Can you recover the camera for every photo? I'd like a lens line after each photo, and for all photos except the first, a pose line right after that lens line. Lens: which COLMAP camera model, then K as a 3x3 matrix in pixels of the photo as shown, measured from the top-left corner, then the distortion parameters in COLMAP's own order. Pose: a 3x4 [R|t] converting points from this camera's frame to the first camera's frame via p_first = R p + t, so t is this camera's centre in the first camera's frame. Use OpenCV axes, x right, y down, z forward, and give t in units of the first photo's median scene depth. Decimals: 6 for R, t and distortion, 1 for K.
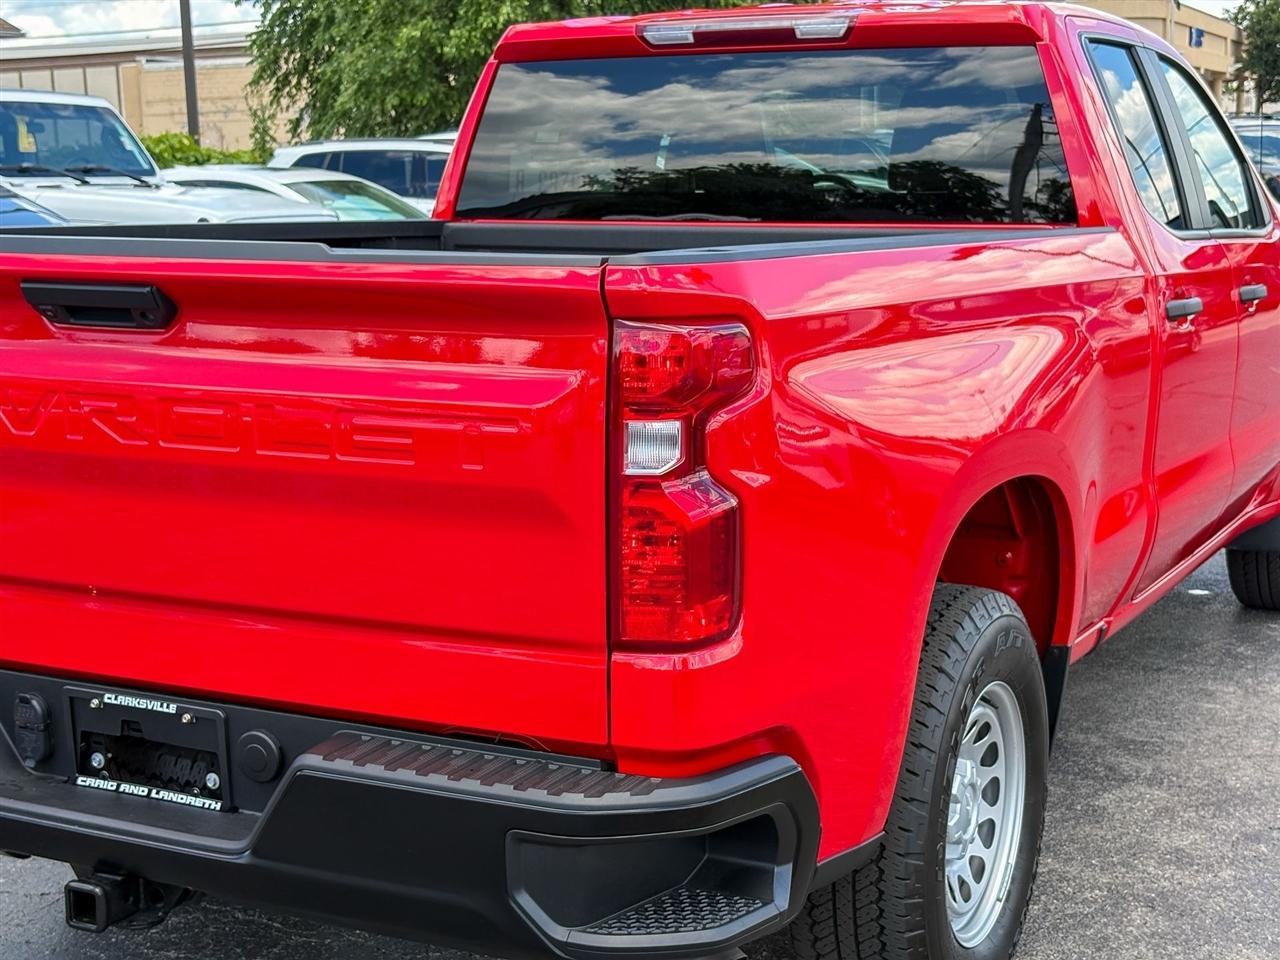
lens RADIAL K [[1938.5, 0, 637.1], [0, 1938.5, 492.8], [0, 0, 1]] dist [0.057419, 0.000000]
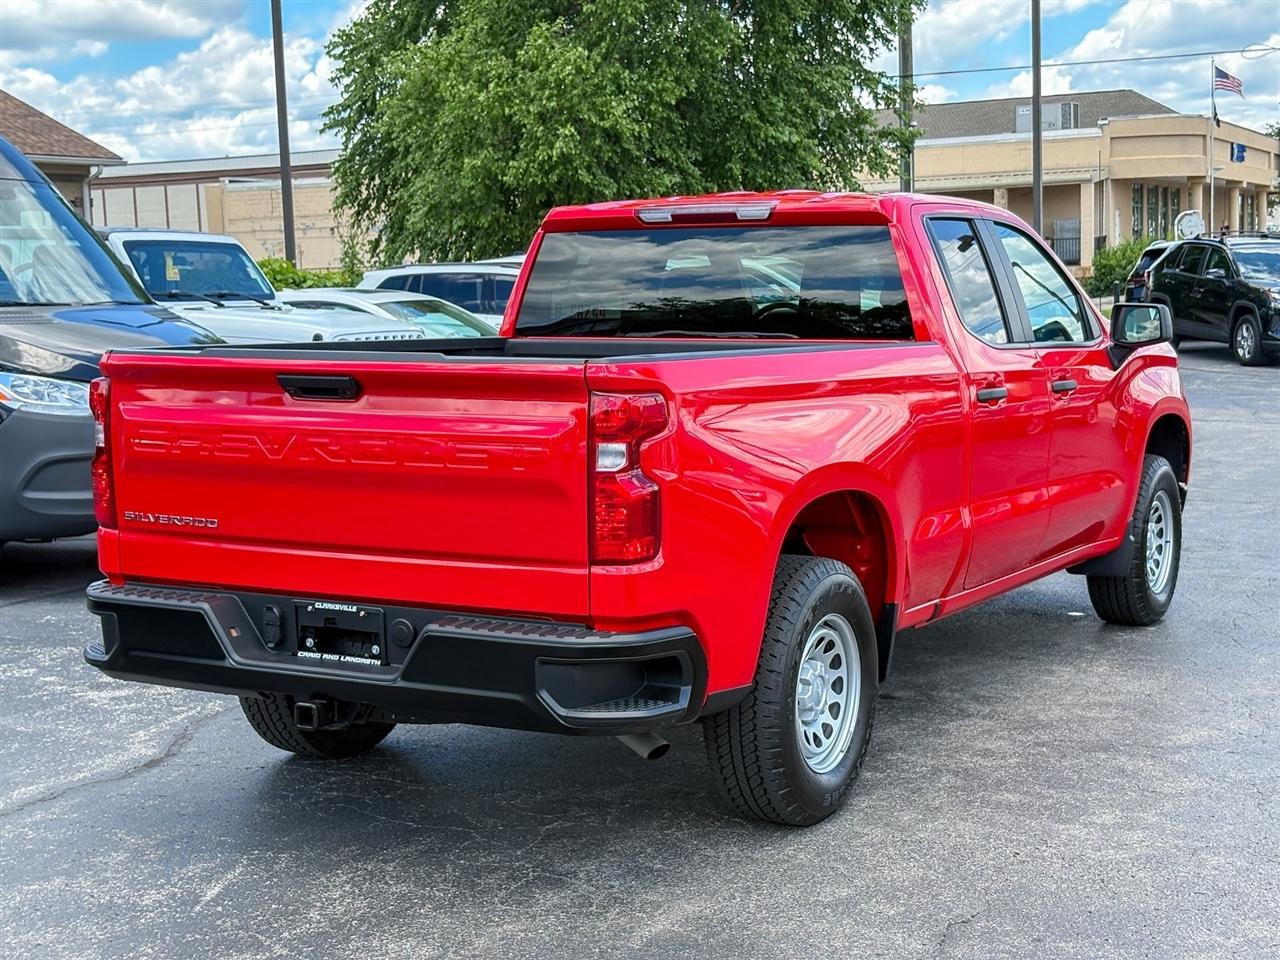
lens RADIAL K [[1938.5, 0, 643.1], [0, 1938.5, 464.4], [0, 0, 1]] dist [0.057419, 0.000000]
pose [[0.999549, -0.000898, -0.030003, 0.068112], [-0.001192, 0.997576, -0.069577, 0.082587], [0.029993, 0.069582, 0.997125, -0.648718]]
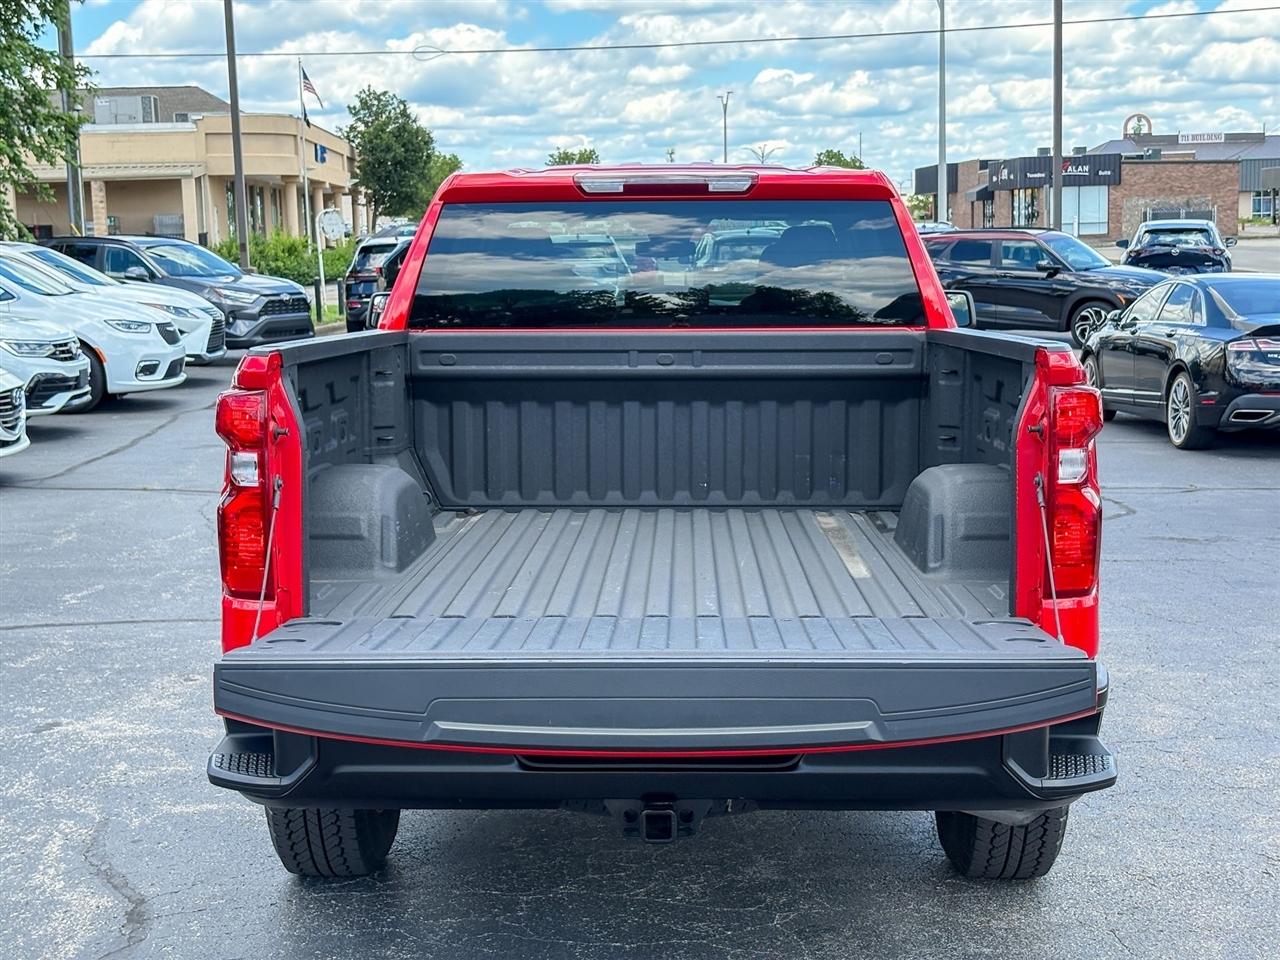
lens RADIAL K [[1938.5, 0, 636.1], [0, 1938.5, 469.4], [0, 0, 1]] dist [0.057419, 0.000000]
pose [[0.898467, -0.046693, 0.436550, -0.705042], [0.075078, 0.996023, -0.047984, 0.019937], [-0.432573, 0.075887, 0.898399, -0.198533]]
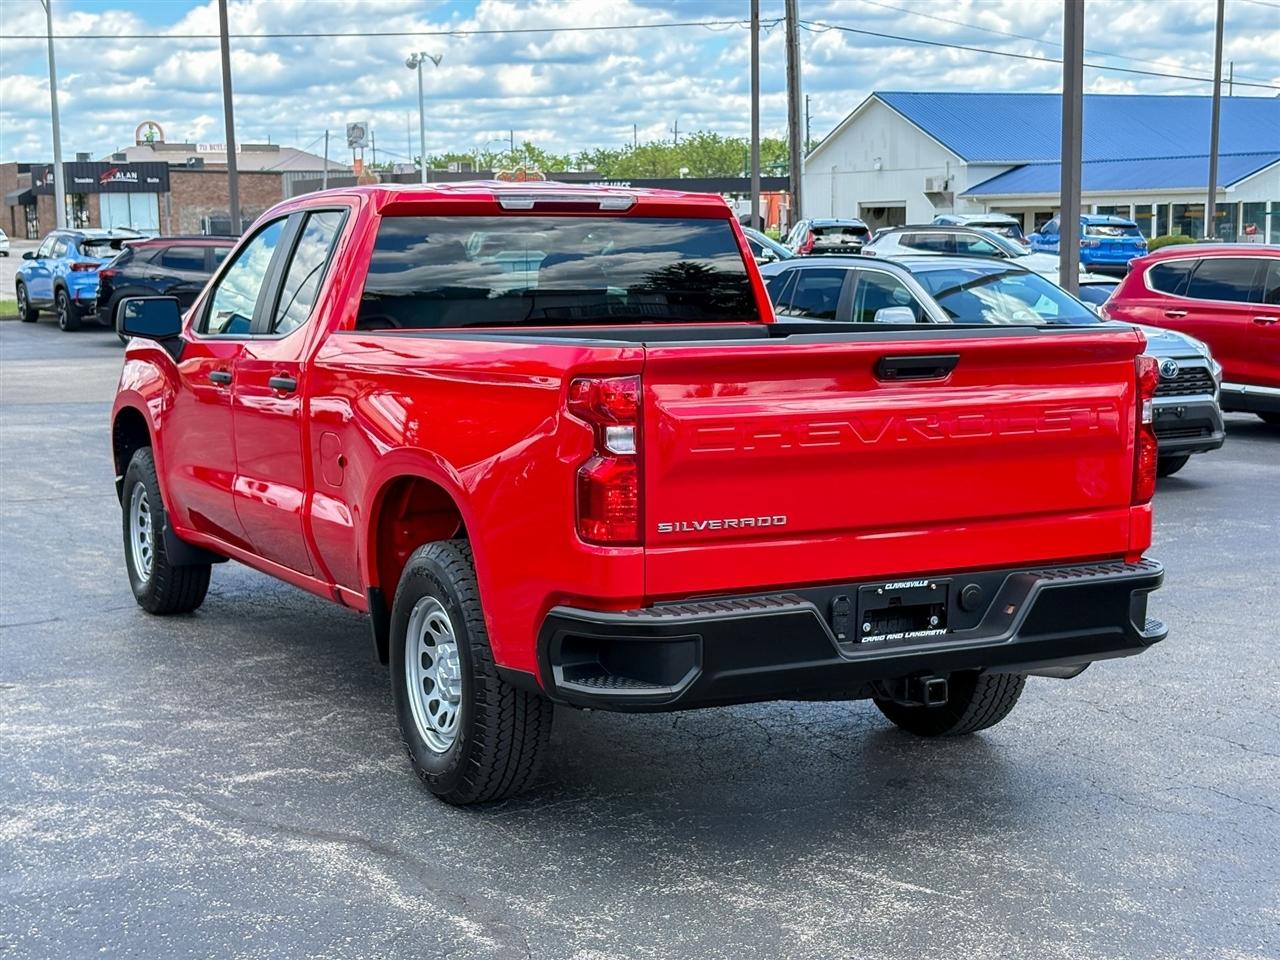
lens RADIAL K [[1938.5, 0, 653.0], [0, 1938.5, 520.5], [0, 0, 1]] dist [0.057419, 0.000000]
pose [[0.571796, -0.105887, 0.813534, -1.511075], [0.141344, 0.989522, 0.029448, -0.030567], [-0.808128, 0.098150, 0.580771, 0.111736]]
